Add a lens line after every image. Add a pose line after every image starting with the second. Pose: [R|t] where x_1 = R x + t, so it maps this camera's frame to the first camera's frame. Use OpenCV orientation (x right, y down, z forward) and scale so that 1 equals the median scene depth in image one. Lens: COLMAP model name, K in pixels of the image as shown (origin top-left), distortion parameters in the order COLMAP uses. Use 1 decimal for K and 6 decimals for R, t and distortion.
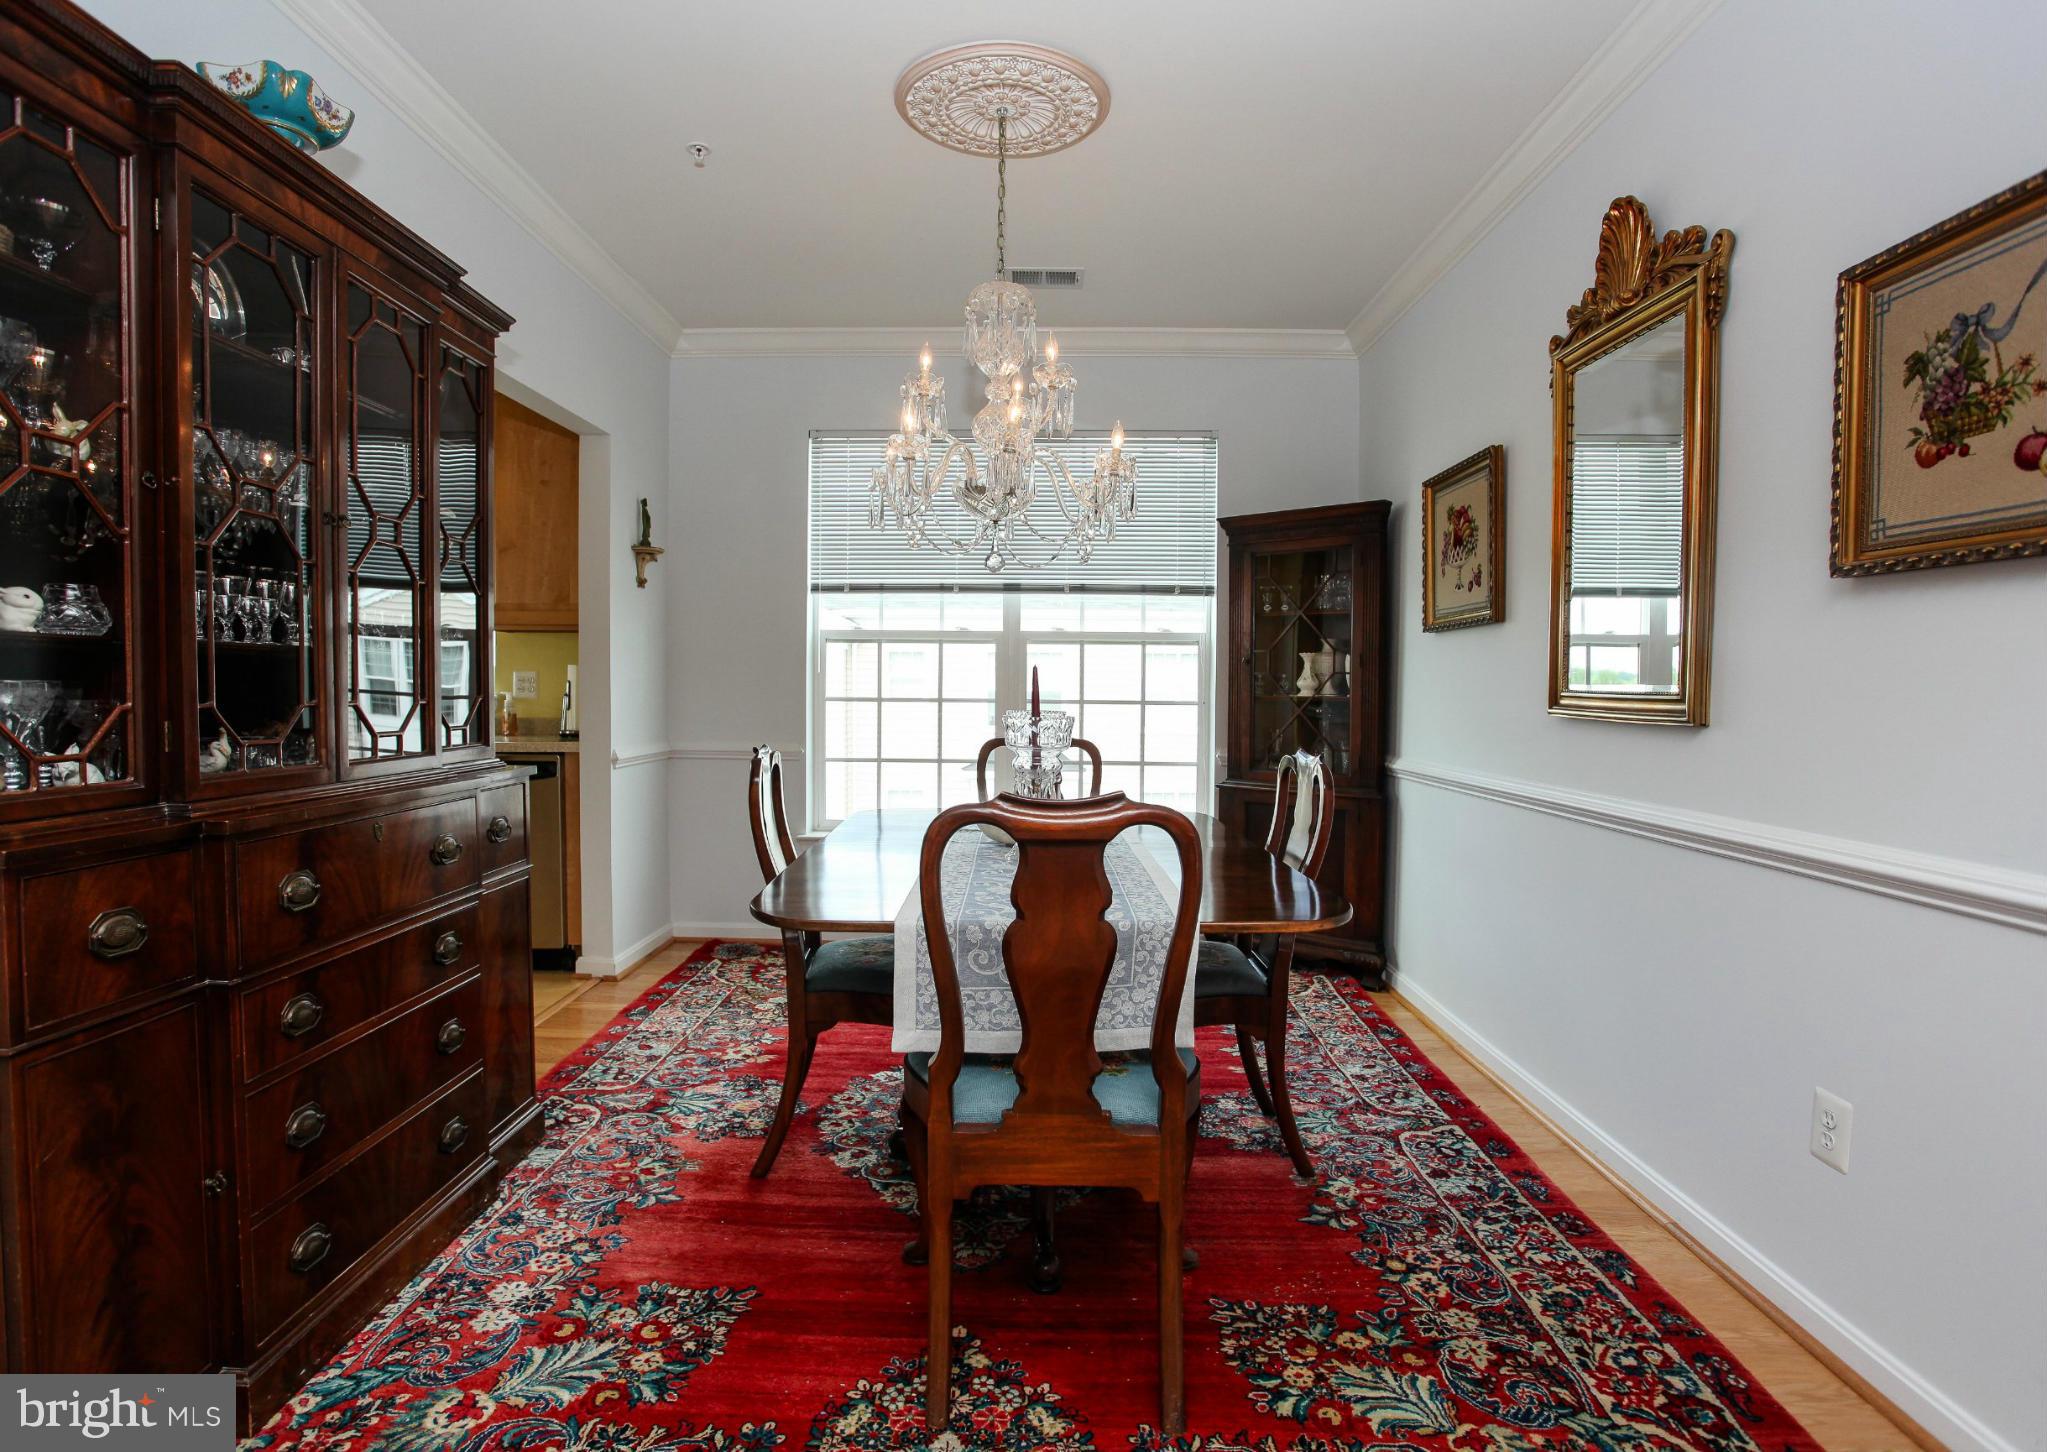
lens RADIAL K [[1054.8, 0, 1024.1], [0, 1054.8, 737.1], [0, 0, 1]] dist [-0.069581, 0.033244]
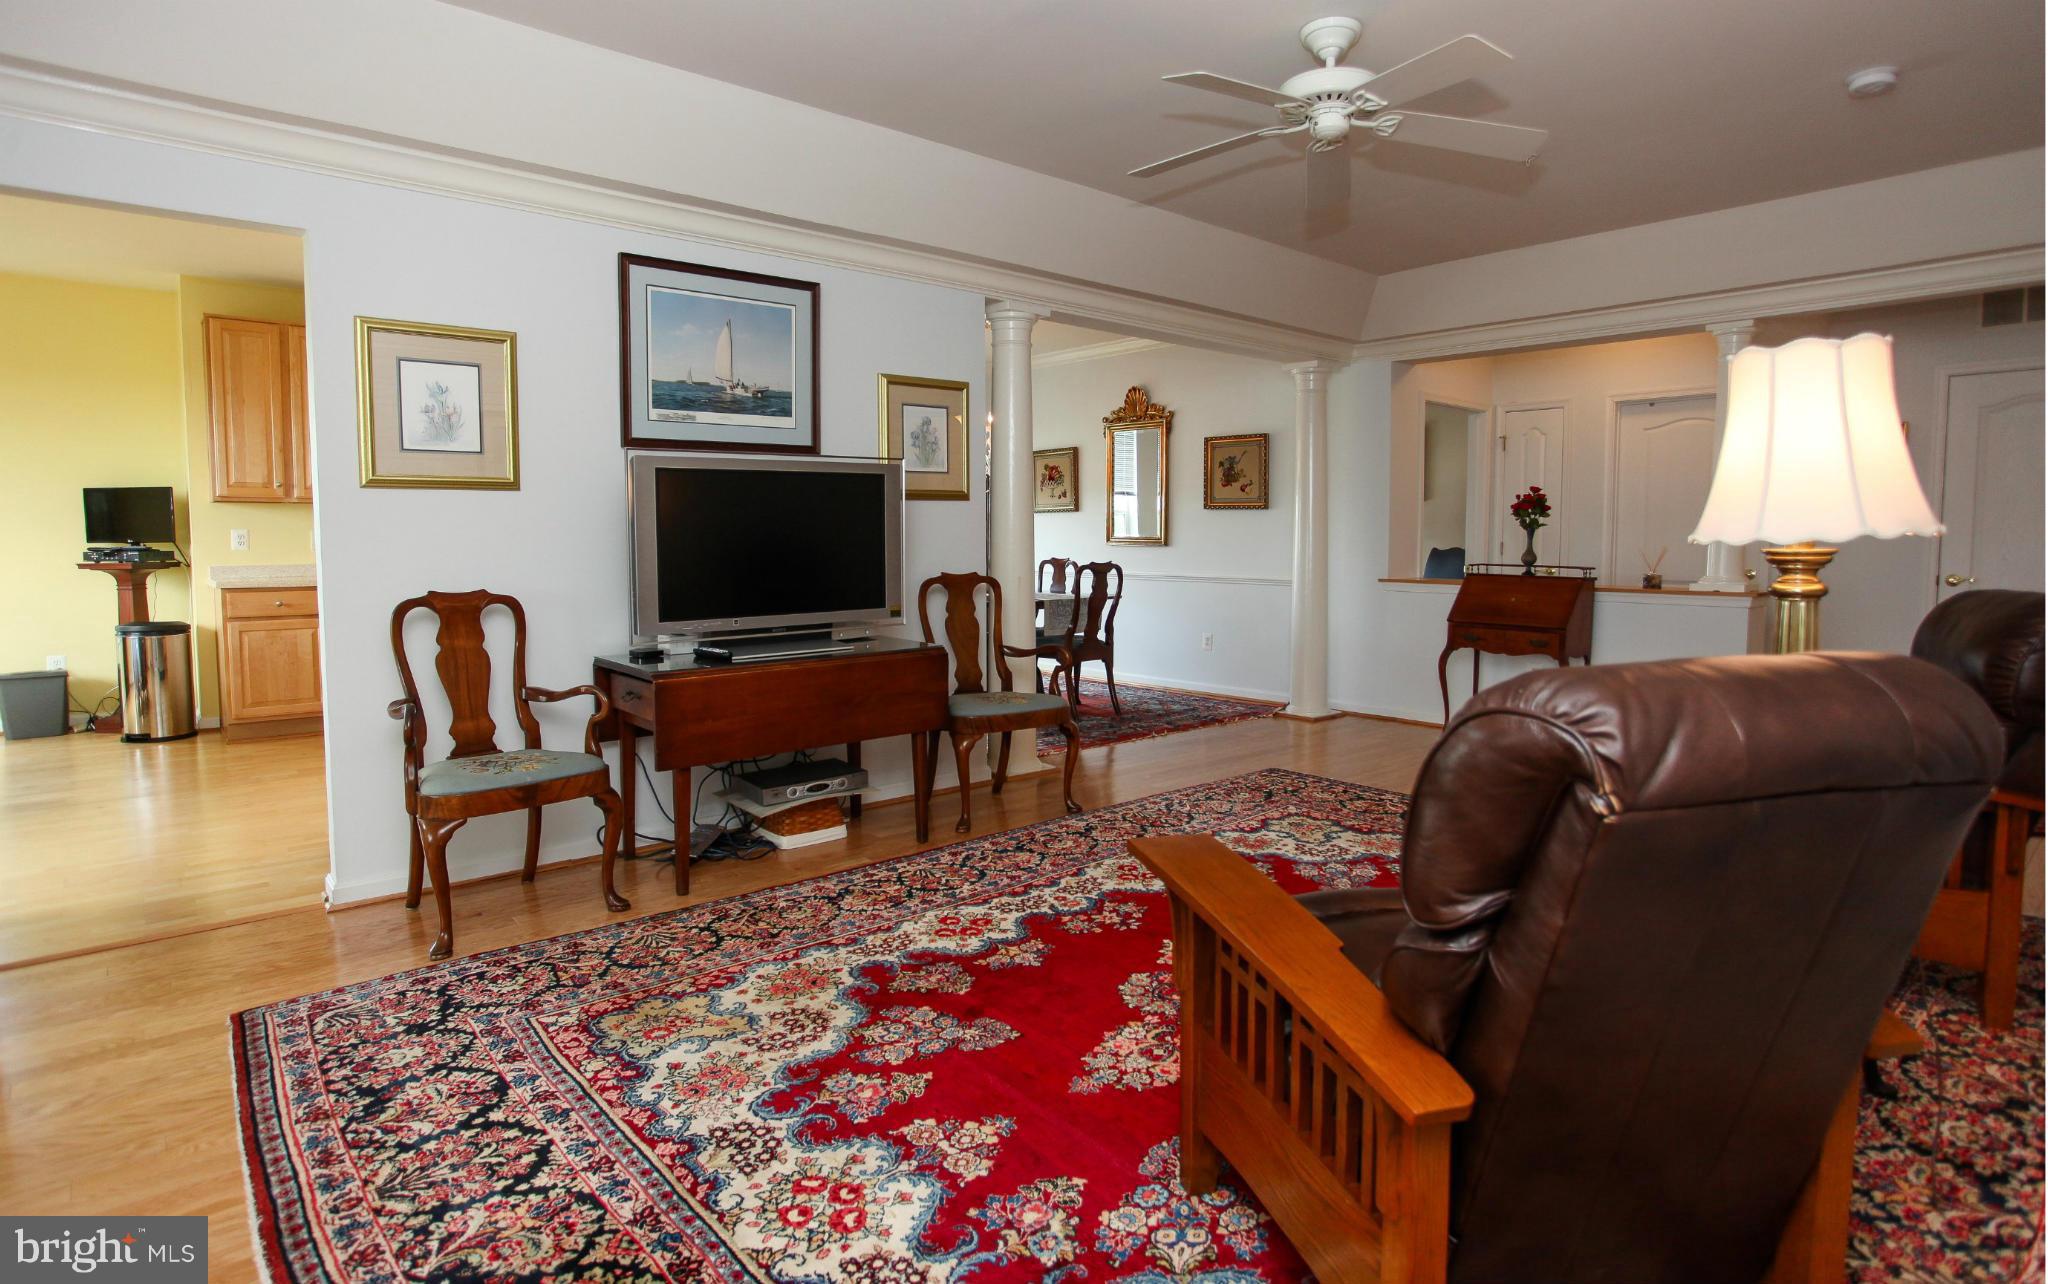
lens RADIAL K [[1061.2, 0, 1041.2], [0, 1061.2, 590.6], [0, 0, 1]] dist [-0.023287, 0.000138]
pose [[0.736241, -0.044261, 0.675271, -2.066278], [0.038349, 0.998984, 0.023668, 0.038212], [-0.675632, 0.008470, 0.737190, -1.364762]]
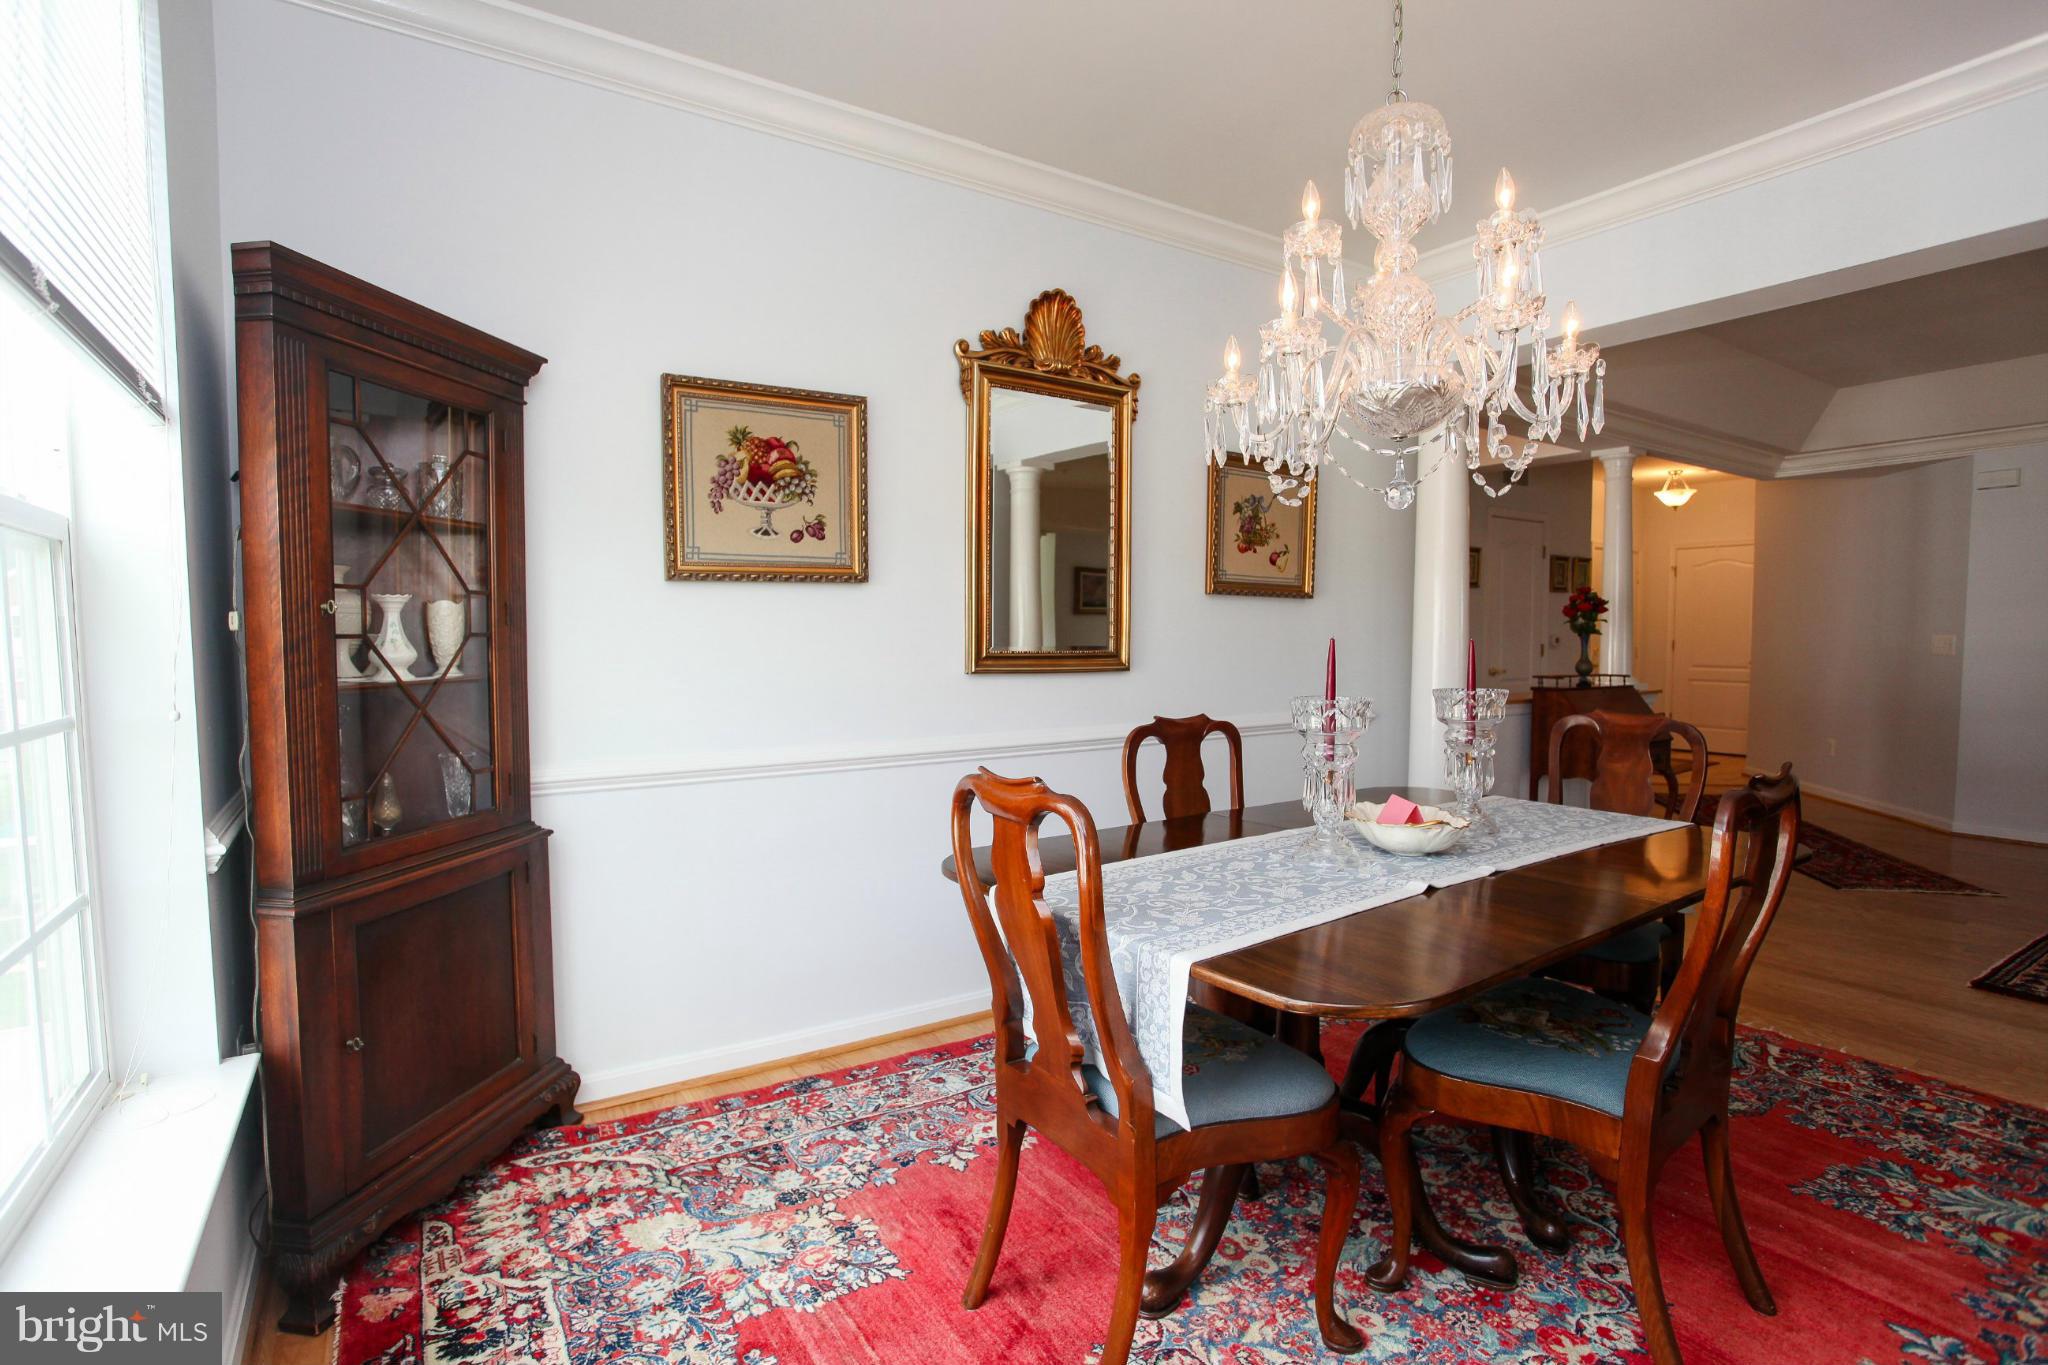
lens RADIAL K [[999.3, 0, 1051.6], [0, 999.3, 693.3], [0, 0, 1]] dist [-0.044989, 0.012683]
pose [[-0.560010, -0.055937, 0.826595, -0.561208], [0.037979, 0.994936, 0.093059, -0.121183], [-0.827615, 0.083508, -0.555050, 1.881180]]
